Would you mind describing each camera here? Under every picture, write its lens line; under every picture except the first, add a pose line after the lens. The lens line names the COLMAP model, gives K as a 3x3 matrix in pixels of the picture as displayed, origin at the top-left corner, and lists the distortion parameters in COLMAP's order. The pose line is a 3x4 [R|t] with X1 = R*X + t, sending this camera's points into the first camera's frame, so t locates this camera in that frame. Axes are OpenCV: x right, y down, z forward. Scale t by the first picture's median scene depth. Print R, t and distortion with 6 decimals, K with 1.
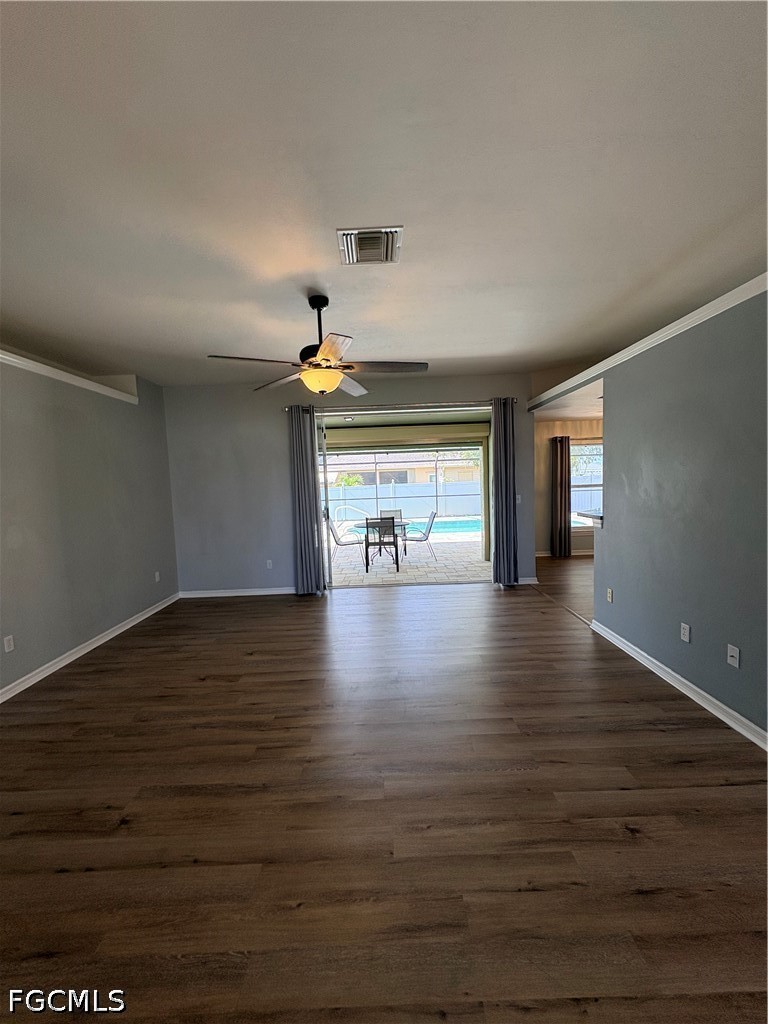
lens RADIAL K [[409.9, 0, 384.0], [0, 409.9, 512.0], [0, 0, 1]] dist [-0.000913, -0.000208]
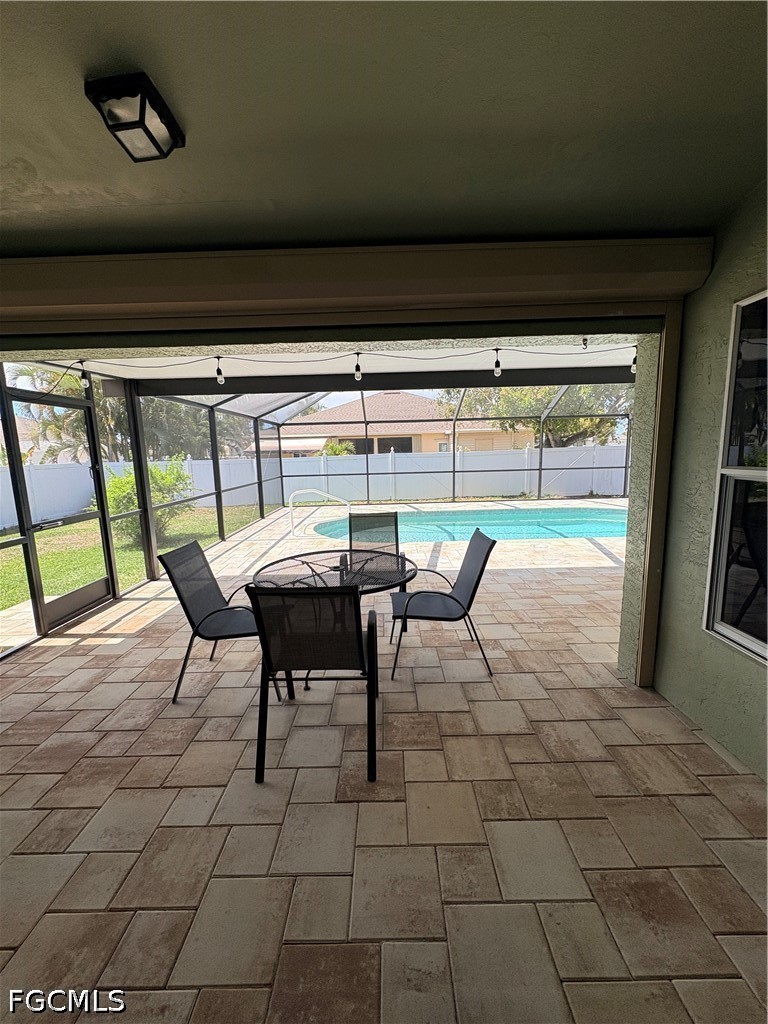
lens RADIAL K [[409.9, 0, 384.0], [0, 409.9, 512.0], [0, 0, 1]] dist [-0.000913, -0.000208]
pose [[0.999879, 0.012106, -0.009804, 0.014607], [-0.011341, 0.997145, 0.074655, -0.018190], [0.010680, -0.074535, 0.997161, 0.254495]]
